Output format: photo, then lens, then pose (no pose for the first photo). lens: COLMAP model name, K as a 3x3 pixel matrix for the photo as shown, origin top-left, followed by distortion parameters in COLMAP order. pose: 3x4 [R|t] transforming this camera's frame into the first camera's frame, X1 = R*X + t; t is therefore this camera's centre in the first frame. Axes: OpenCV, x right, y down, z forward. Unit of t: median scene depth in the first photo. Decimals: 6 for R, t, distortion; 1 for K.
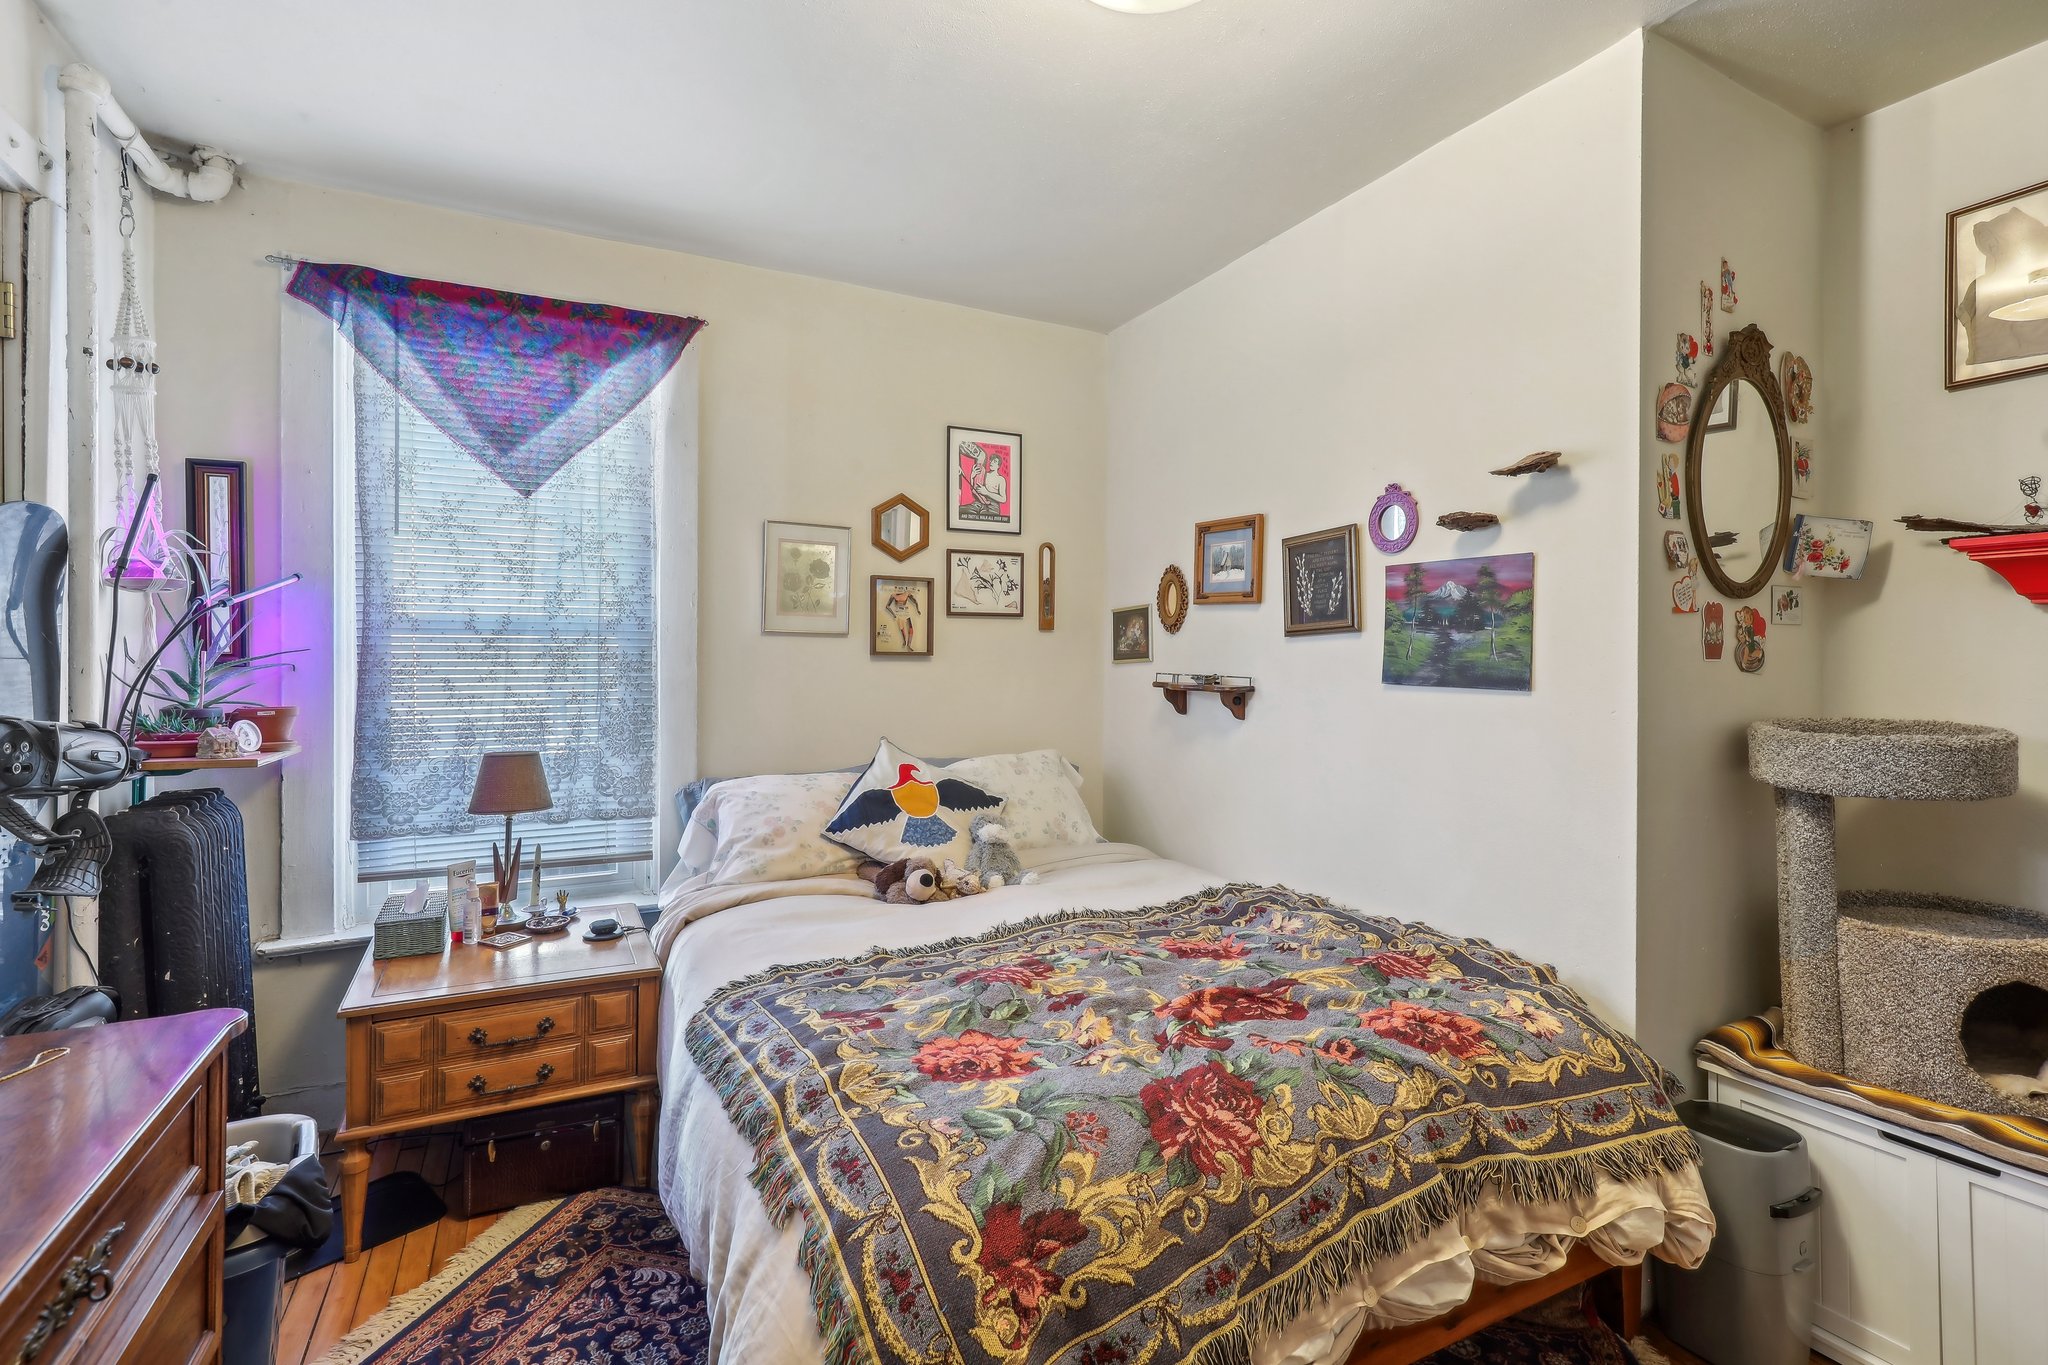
lens RADIAL K [[951.5, 0, 1026.3], [0, 951.5, 663.2], [0, 0, 1]] dist [0.007604, 0.000064]
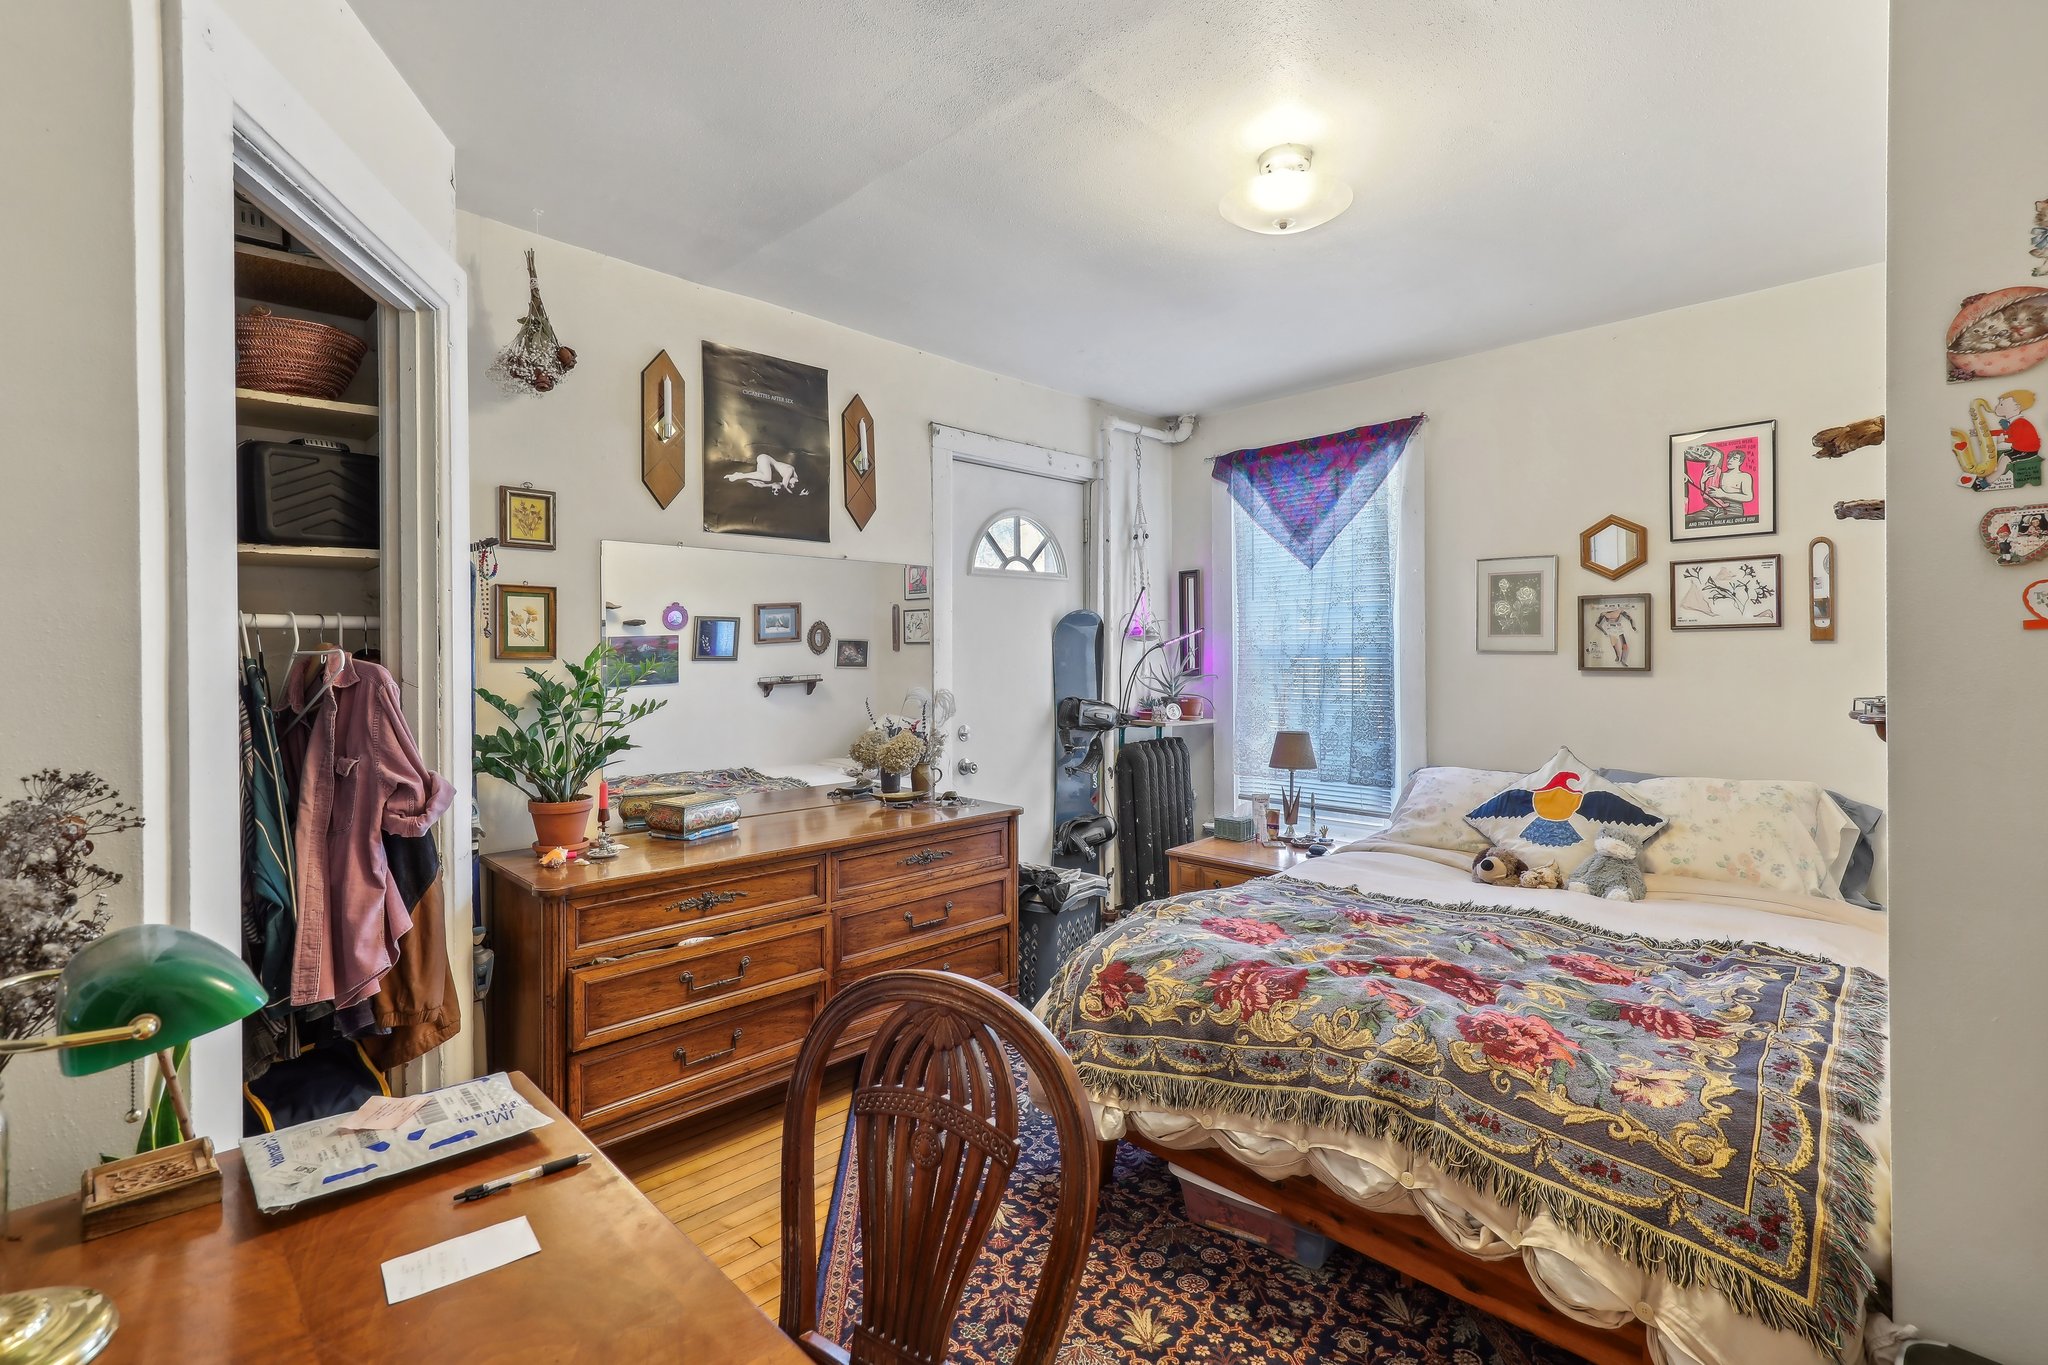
lens RADIAL K [[951.1, 0, 1031.9], [0, 951.1, 652.9], [0, 0, 1]] dist [0.005669, -0.000470]
pose [[0.293227, -0.009530, -0.955995, 0.821249], [0.001729, 0.999954, -0.009437, -0.023052], [0.956041, 0.001114, 0.293230, 0.110879]]
